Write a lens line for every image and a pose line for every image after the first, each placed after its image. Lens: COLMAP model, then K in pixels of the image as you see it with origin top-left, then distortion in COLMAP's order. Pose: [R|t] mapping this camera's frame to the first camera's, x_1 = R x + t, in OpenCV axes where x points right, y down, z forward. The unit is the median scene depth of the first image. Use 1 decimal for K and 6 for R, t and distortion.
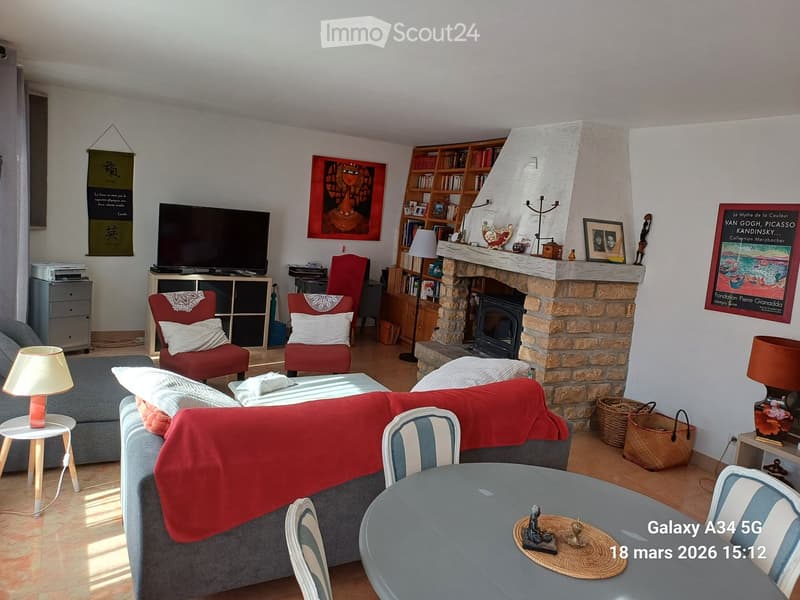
lens RADIAL K [[587.1, 0, 398.6], [0, 587.1, 302.4], [0, 0, 1]] dist [0.008786, 0.002532]
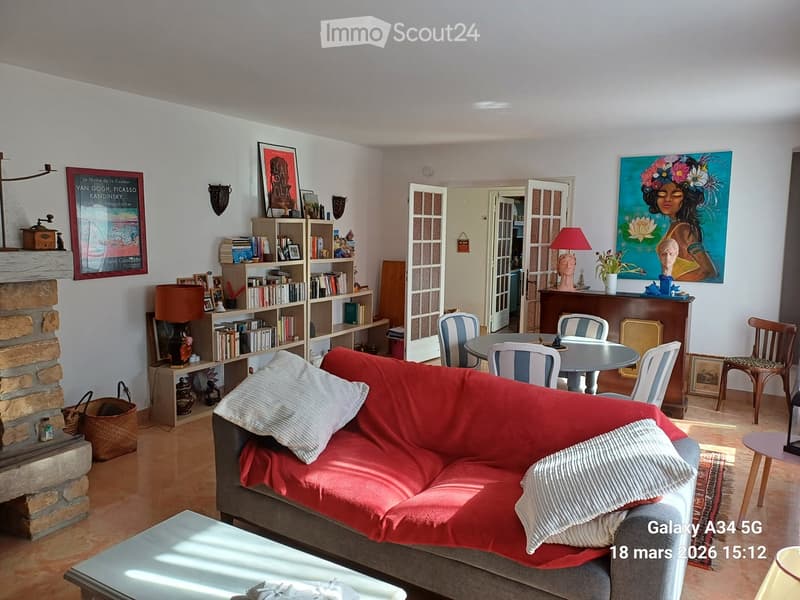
lens RADIAL K [[587.1, 0, 398.9], [0, 587.1, 297.1], [0, 0, 1]] dist [0.008786, 0.002532]
pose [[-0.500633, -0.201656, 0.841844, -0.556669], [0.067648, 0.960401, 0.270285, -0.189128], [-0.863013, 0.192262, -0.467167, 1.036374]]
